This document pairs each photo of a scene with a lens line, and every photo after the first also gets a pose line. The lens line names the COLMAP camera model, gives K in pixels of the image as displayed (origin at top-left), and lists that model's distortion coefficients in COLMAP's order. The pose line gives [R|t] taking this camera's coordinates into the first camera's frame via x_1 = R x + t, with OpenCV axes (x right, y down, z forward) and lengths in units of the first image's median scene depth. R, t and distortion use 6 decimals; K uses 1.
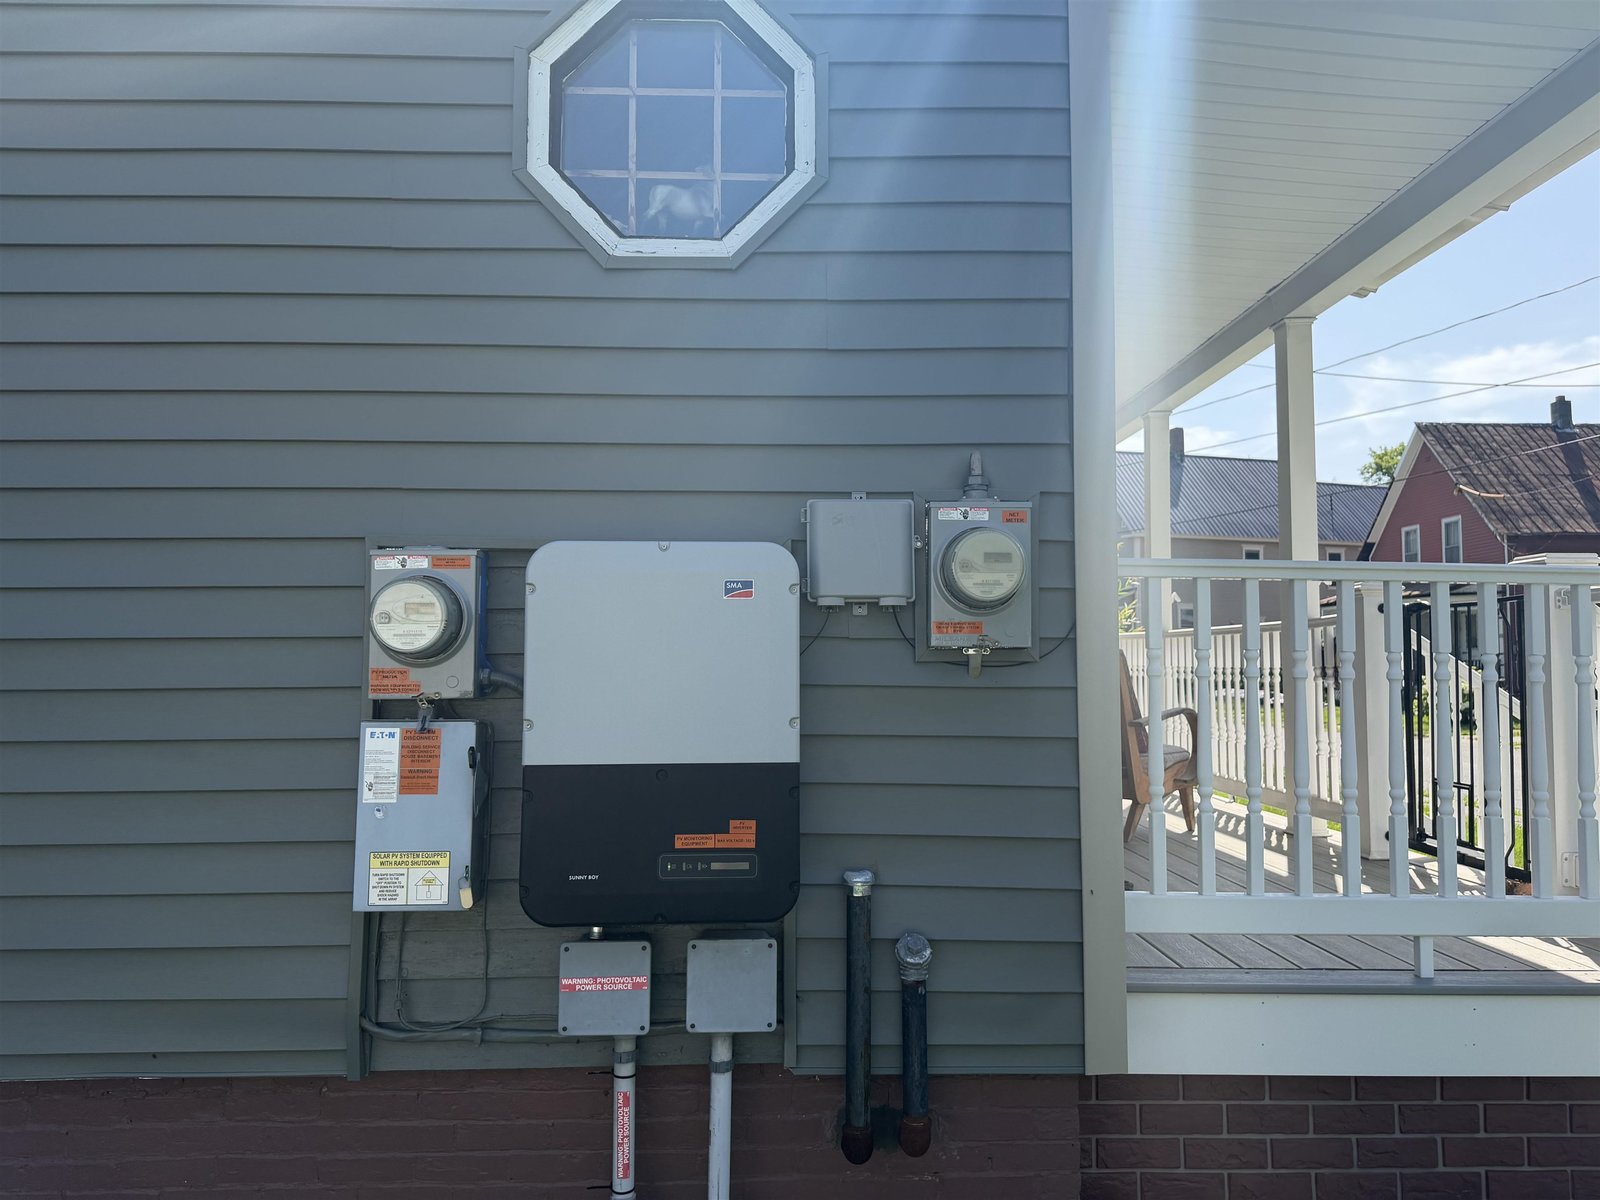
lens RADIAL K [[1074.5, 0, 800.0], [0, 1074.5, 600.0], [0, 0, 1]] dist [0.129137, -0.170688]
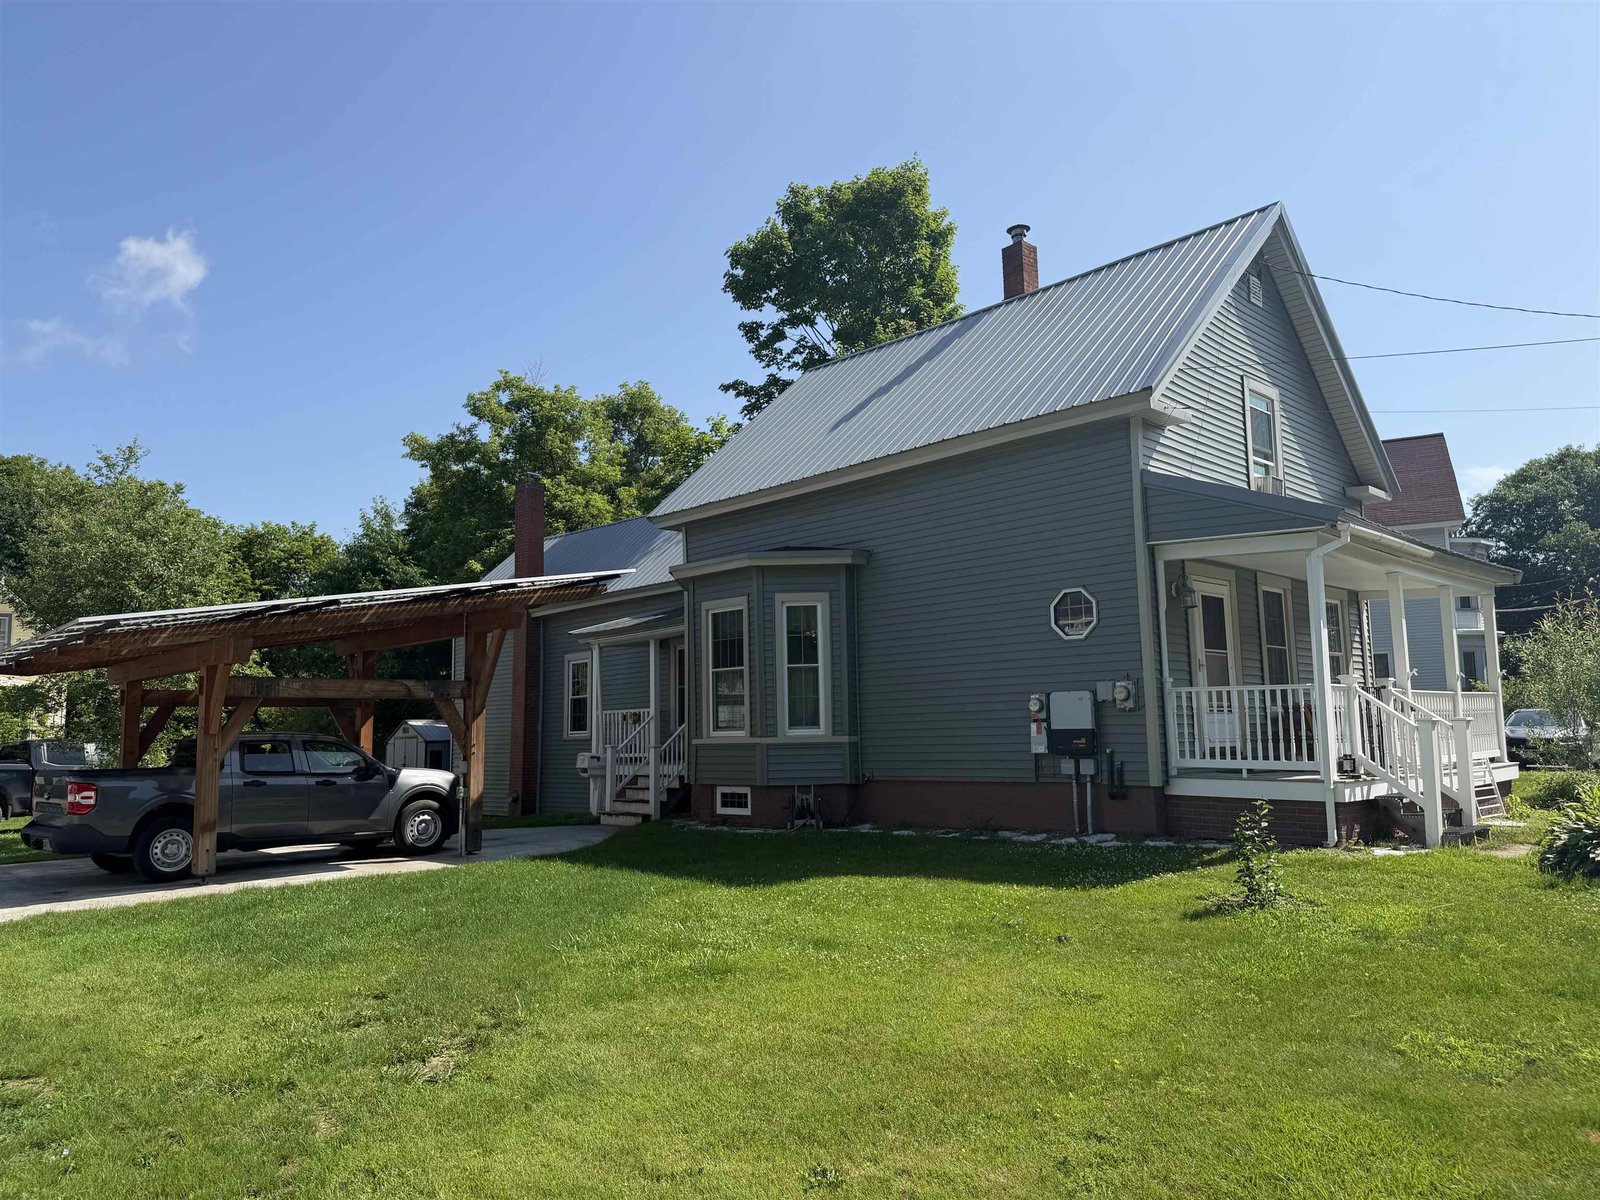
lens RADIAL K [[1074.5, 0, 800.0], [0, 1074.5, 600.0], [0, 0, 1]] dist [0.129137, -0.170688]
pose [[0.703817, -0.101781, -0.703052, 3.028008], [0.046733, 0.994173, -0.097142, -0.043548], [0.708842, 0.035515, 0.704473, -4.221419]]
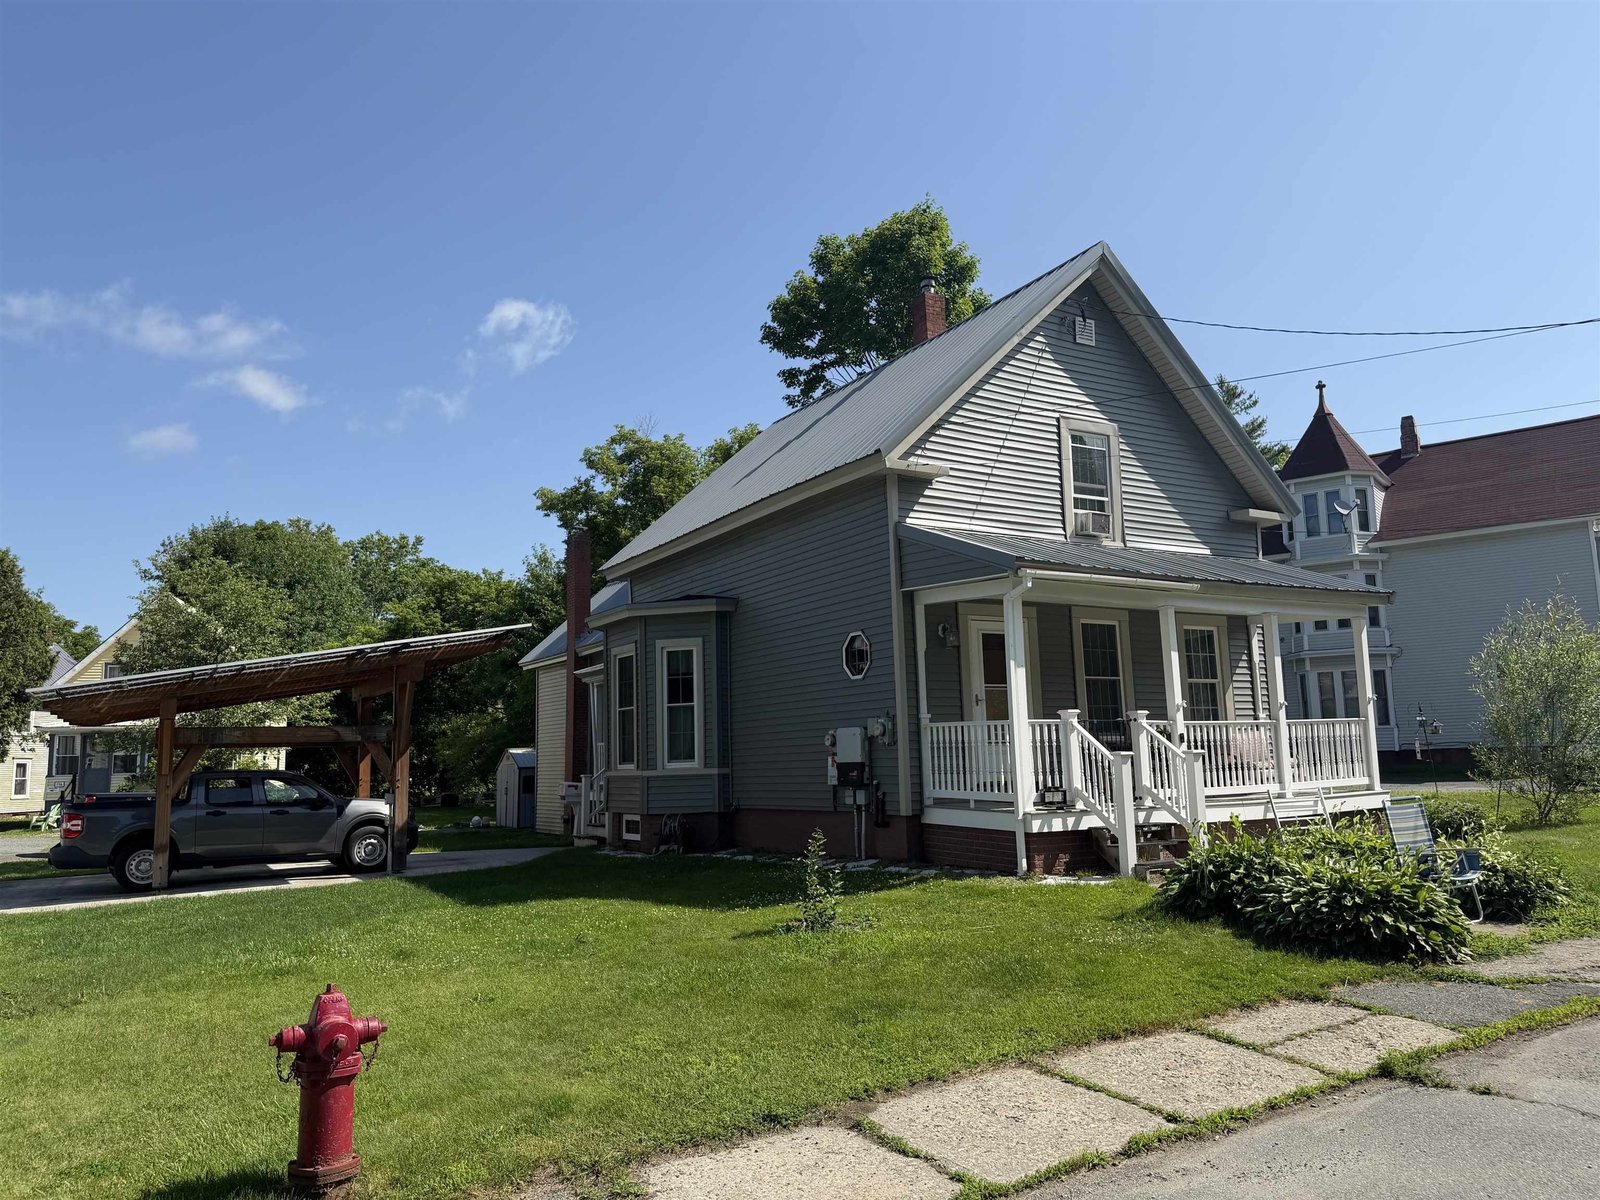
lens RADIAL K [[1074.5, 0, 800.0], [0, 1074.5, 600.0], [0, 0, 1]] dist [0.129137, -0.170688]
pose [[0.528370, -0.137900, -0.837741, 5.148927], [0.062108, 0.990355, -0.123850, -0.030160], [0.846740, 0.013409, 0.531838, -2.655495]]
